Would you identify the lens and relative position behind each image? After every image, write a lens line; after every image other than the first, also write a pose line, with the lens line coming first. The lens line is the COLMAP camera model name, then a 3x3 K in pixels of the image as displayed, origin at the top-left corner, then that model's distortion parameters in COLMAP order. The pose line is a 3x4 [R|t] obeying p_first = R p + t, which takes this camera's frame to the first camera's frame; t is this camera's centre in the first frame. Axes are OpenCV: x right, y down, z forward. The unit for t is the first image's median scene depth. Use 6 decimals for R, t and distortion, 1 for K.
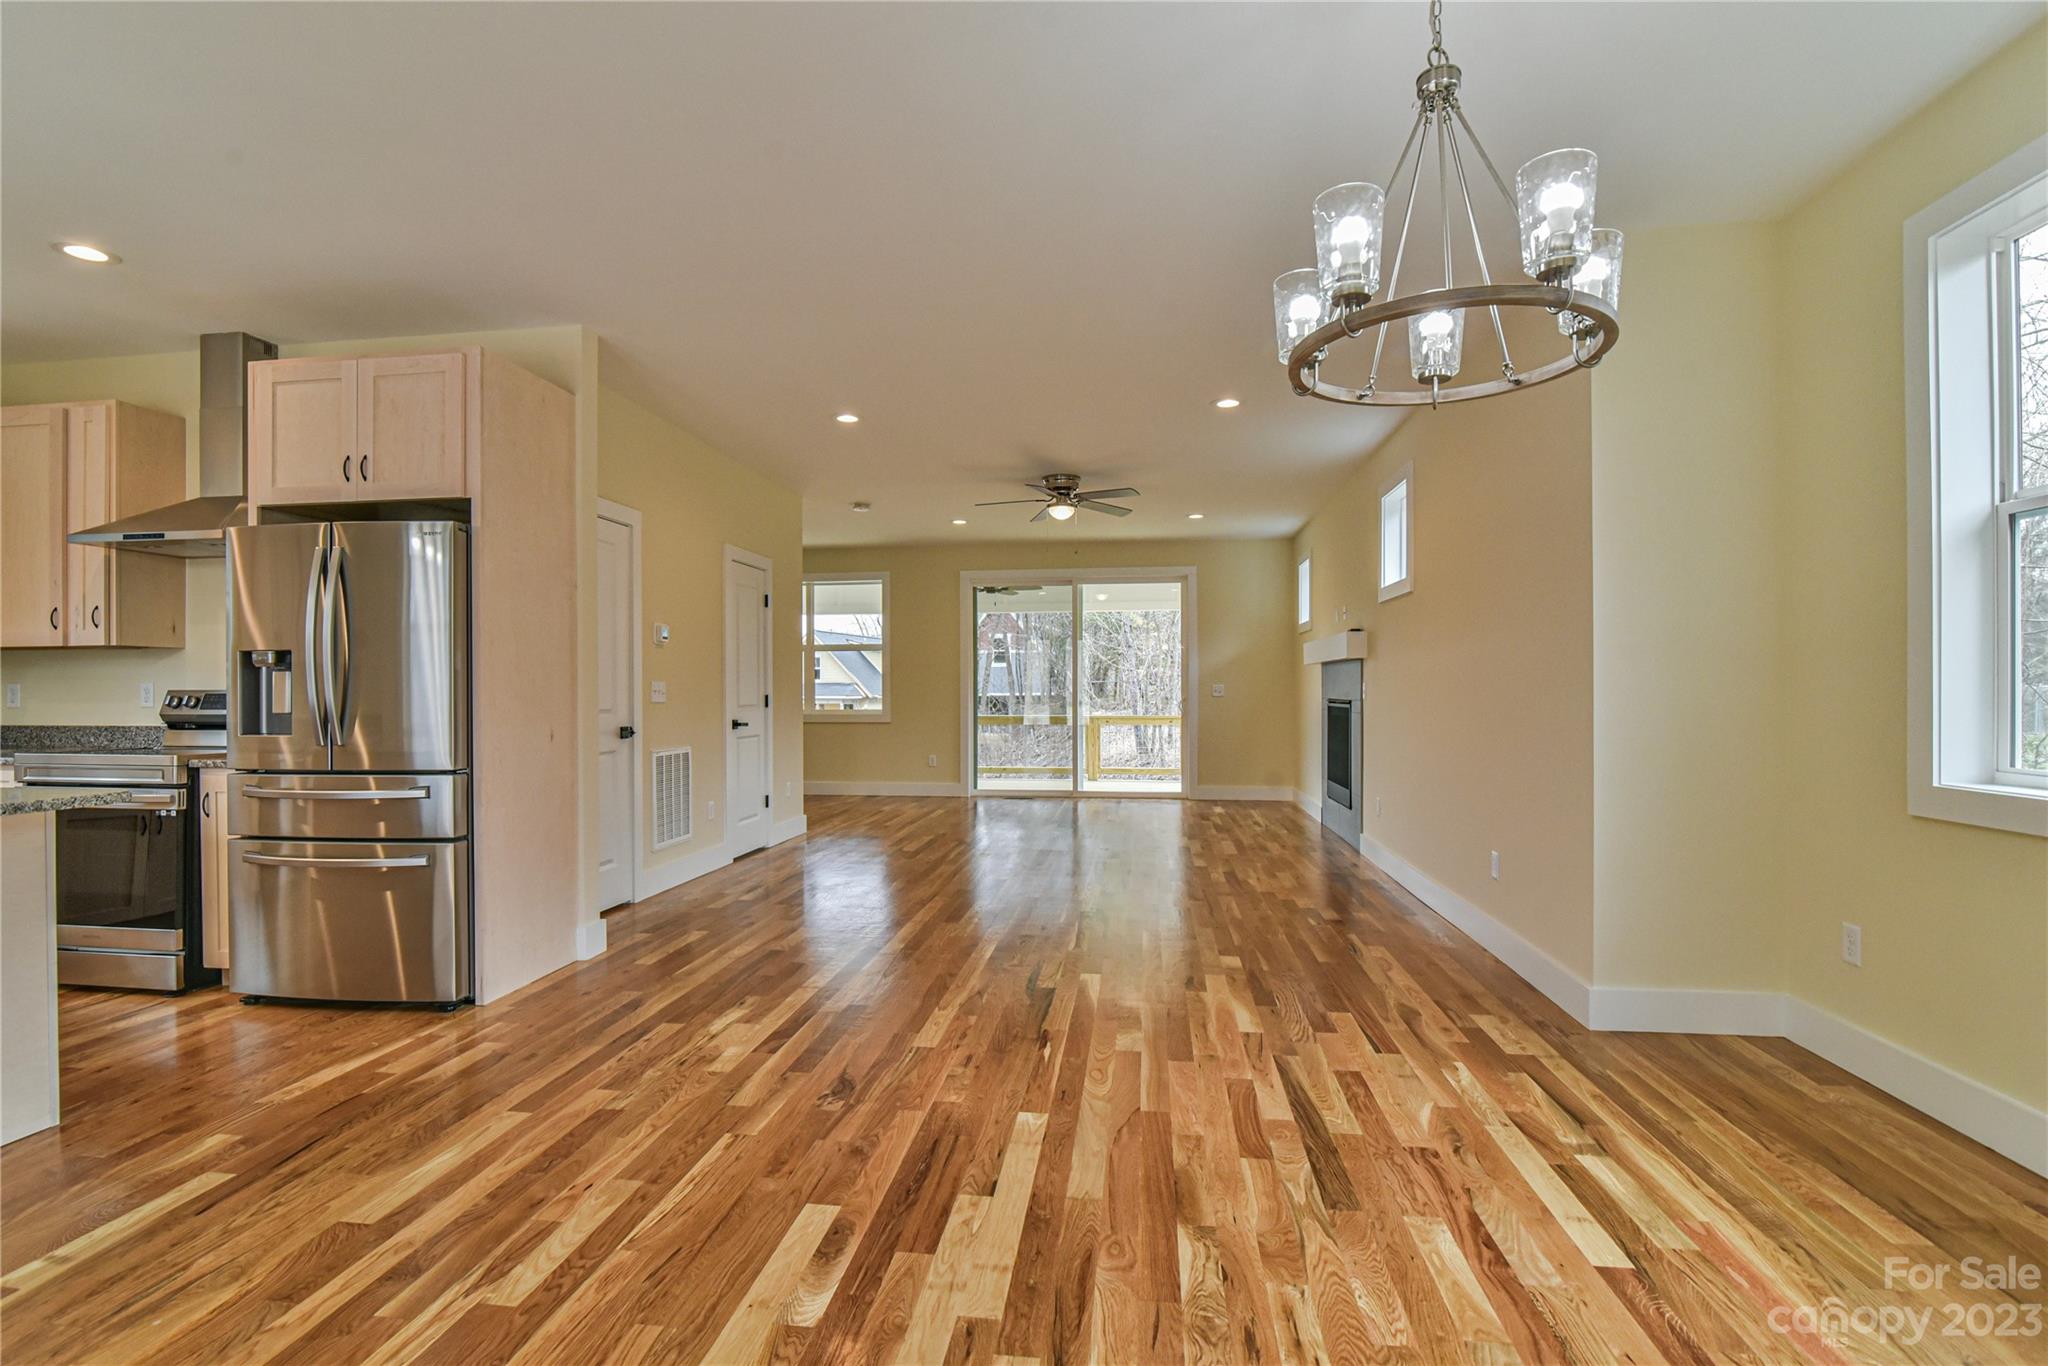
lens RADIAL K [[929.1, 0, 1013.4], [0, 929.1, 695.8], [0, 0, 1]] dist [-0.019731, -0.000045]
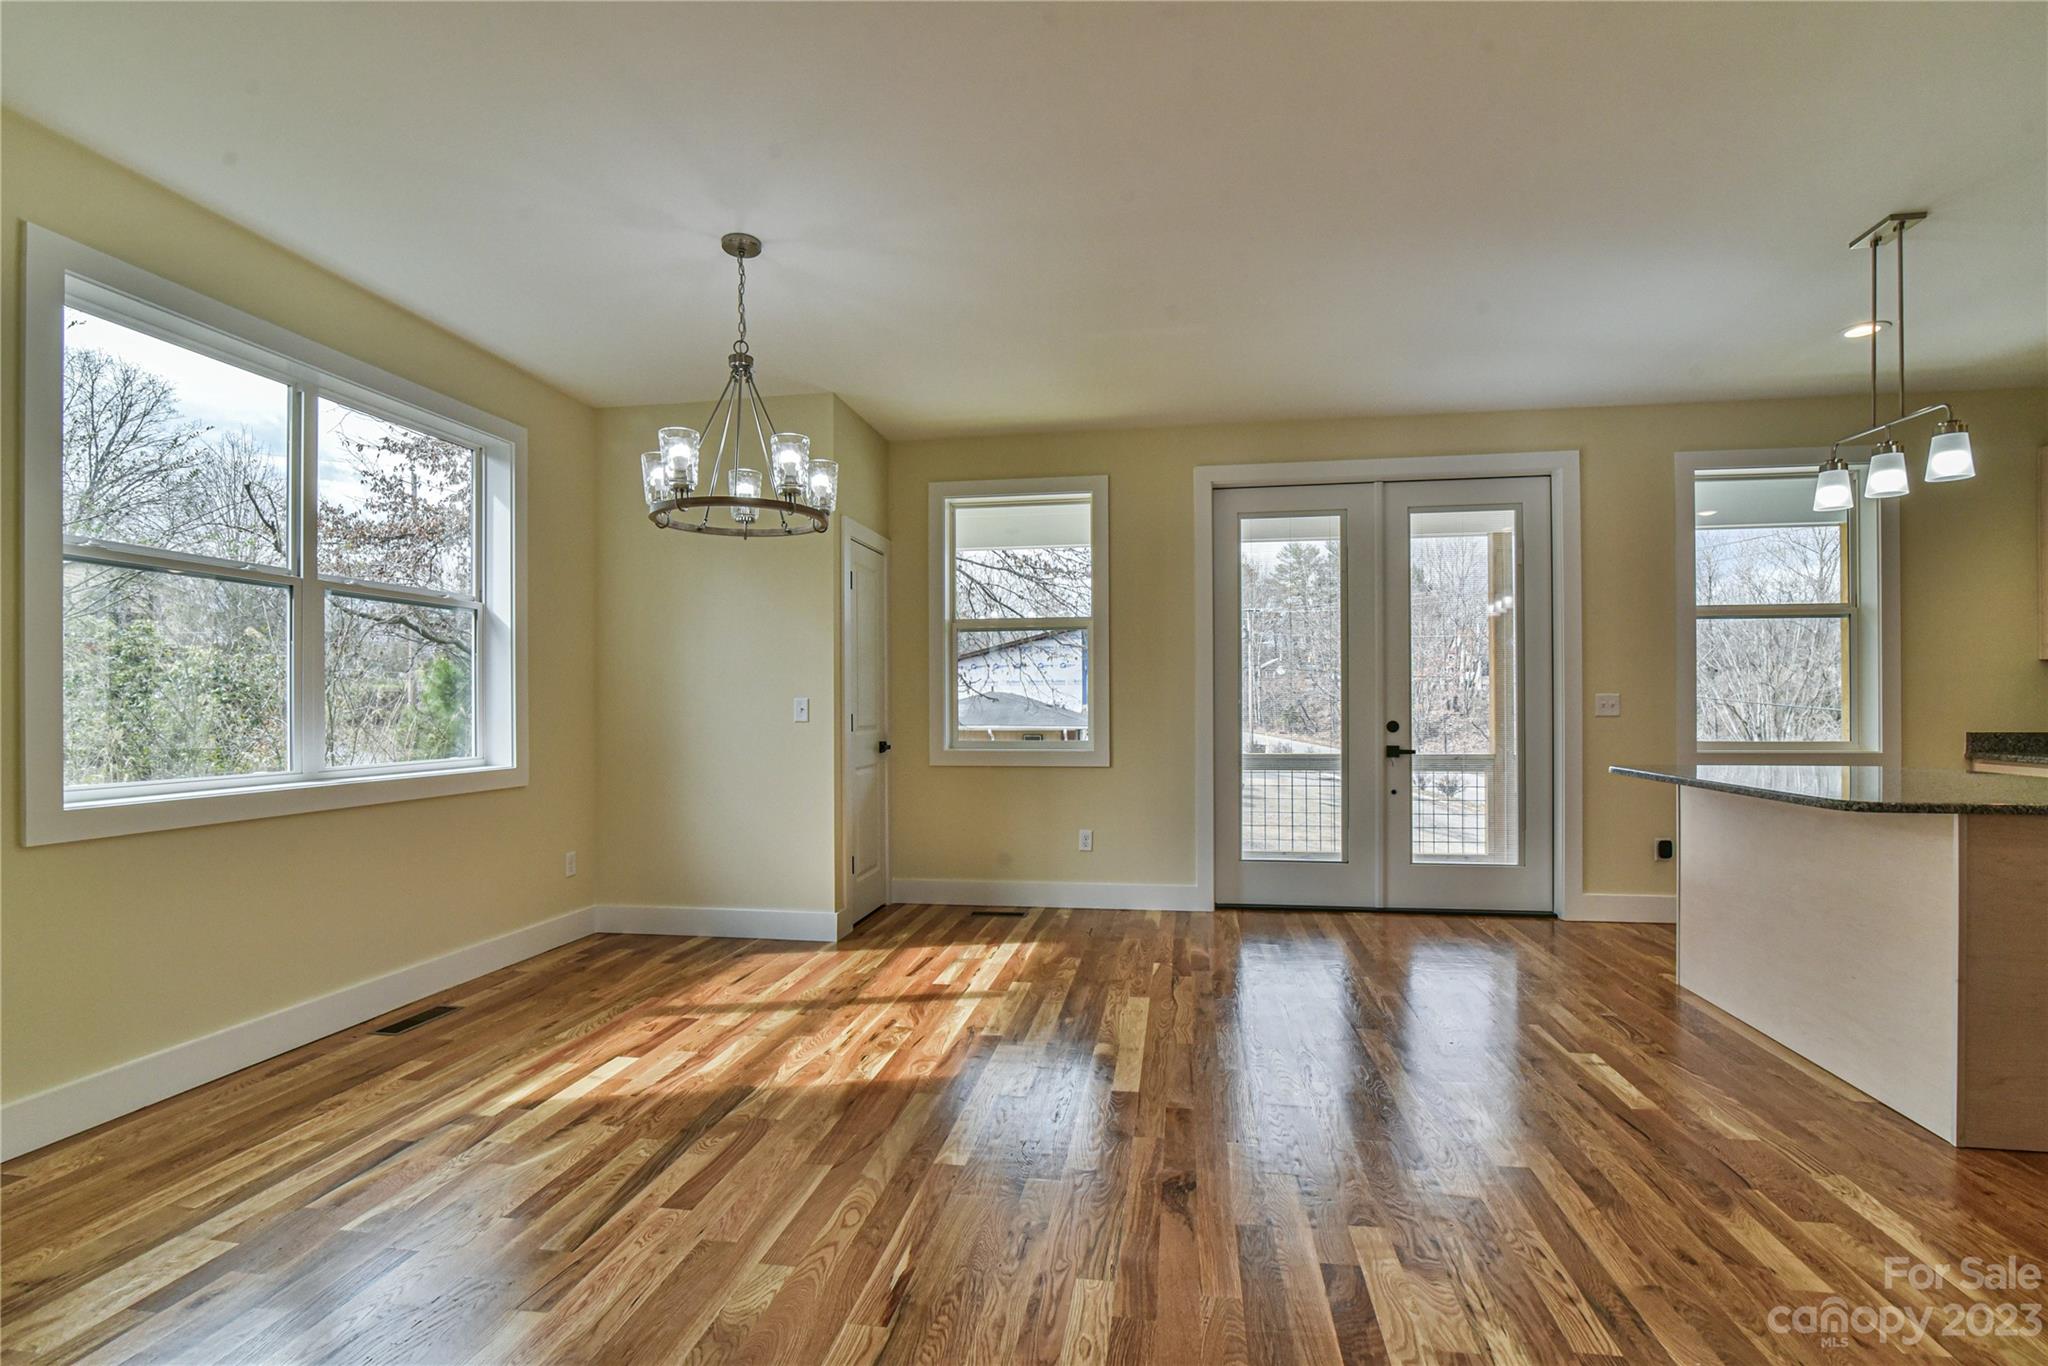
lens RADIAL K [[912.5, 0, 1044.6], [0, 912.5, 682.0], [0, 0, 1]] dist [-0.019622, -0.000019]
pose [[-0.999958, 0.007503, 0.005220, -0.081748], [0.007390, 0.999741, -0.021524, -0.012458], [-0.005380, -0.021485, -0.999755, 1.922614]]
